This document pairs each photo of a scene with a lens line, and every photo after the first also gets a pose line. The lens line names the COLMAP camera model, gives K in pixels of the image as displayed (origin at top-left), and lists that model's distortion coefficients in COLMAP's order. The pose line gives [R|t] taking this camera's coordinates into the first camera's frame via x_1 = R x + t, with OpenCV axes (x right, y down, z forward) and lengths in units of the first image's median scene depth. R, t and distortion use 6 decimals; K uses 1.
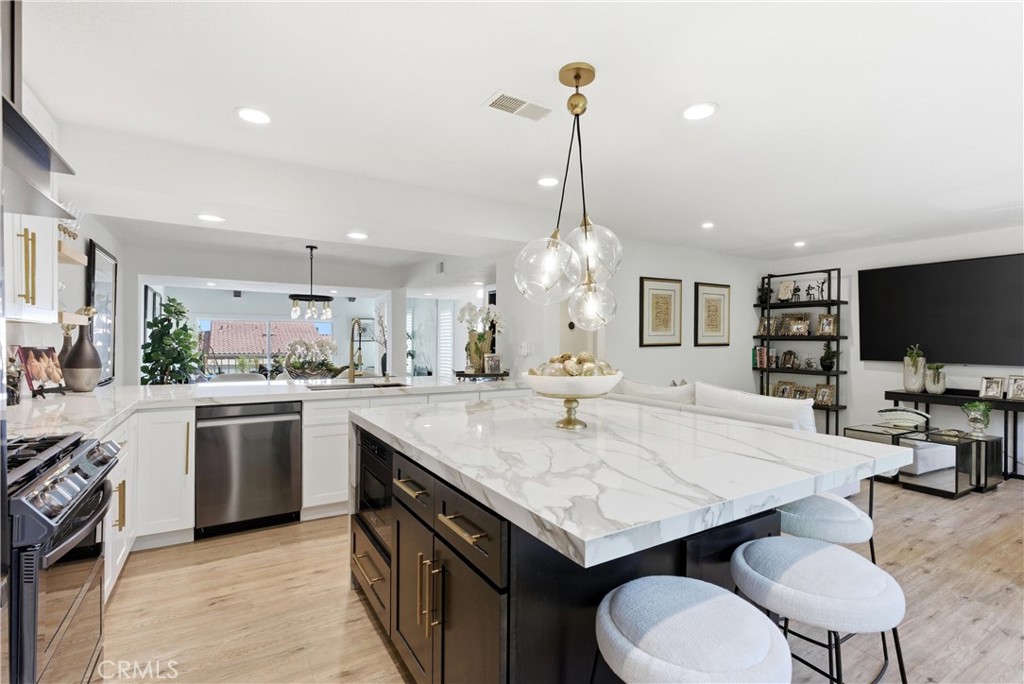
lens RADIAL K [[481.7, 0, 518.6], [0, 481.7, 340.6], [0, 0, 1]] dist [0.002173, 0.000054]
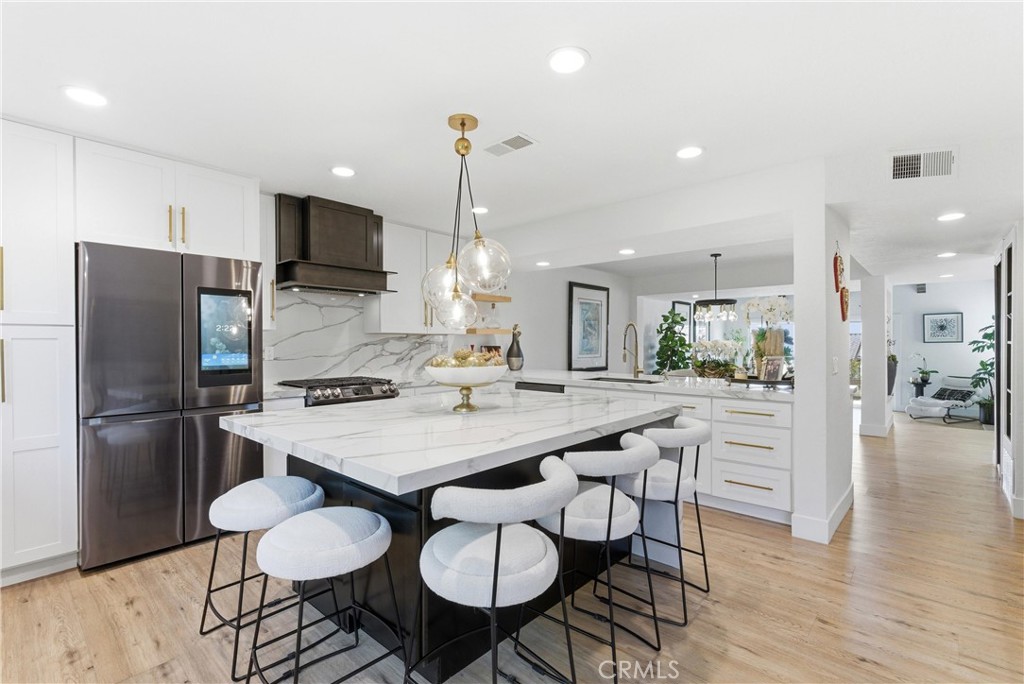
lens RADIAL K [[467.2, 0, 519.3], [0, 467.2, 346.1], [0, 0, 1]] dist [0.012336, 0.000383]
pose [[0.285144, 0.001874, -0.958483, 0.463817], [0.002872, 0.999992, 0.002809, 0.005388], [0.958480, -0.003554, 0.285136, 0.291514]]
